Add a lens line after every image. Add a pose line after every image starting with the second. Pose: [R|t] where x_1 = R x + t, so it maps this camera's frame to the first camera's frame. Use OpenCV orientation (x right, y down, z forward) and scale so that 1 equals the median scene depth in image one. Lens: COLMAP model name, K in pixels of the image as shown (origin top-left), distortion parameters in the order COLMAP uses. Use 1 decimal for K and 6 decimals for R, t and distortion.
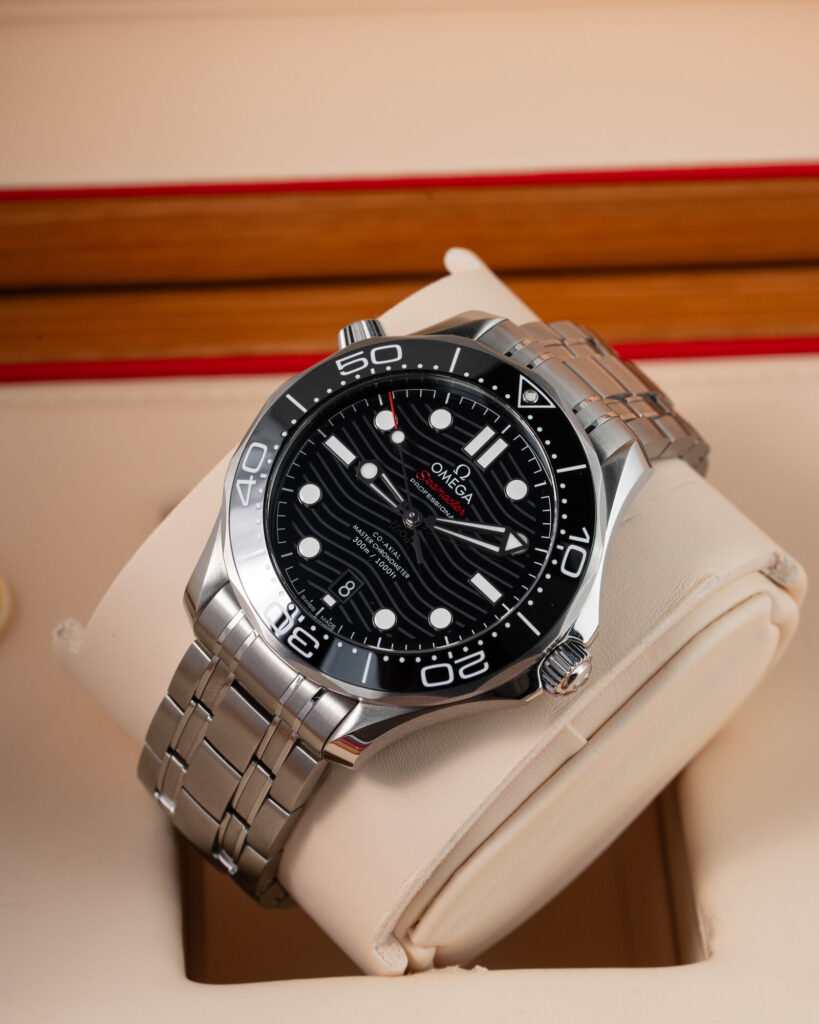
lens RADIAL K [[4808.3, 0, 409.7], [0, 4808.3, 509.7], [0, 0, 1]] dist [-1.033103, 0.000000]
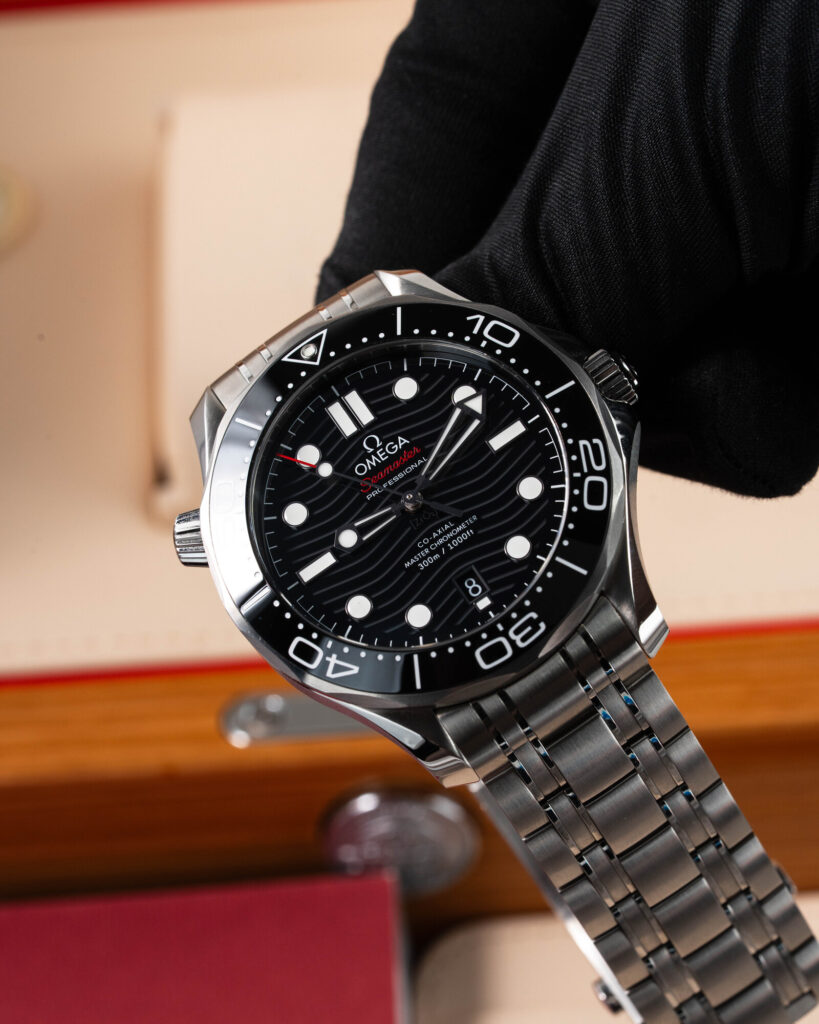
lens RADIAL K [[4808.3, 0, 405.3], [0, 4808.3, 504.8], [0, 0, 1]] dist [-1.033103, 0.000000]
pose [[0.212952, -0.913583, 0.346435, -0.311796], [0.969466, 0.241697, 0.041451, -0.036535], [-0.121601, 0.327030, 0.937158, 0.157604]]
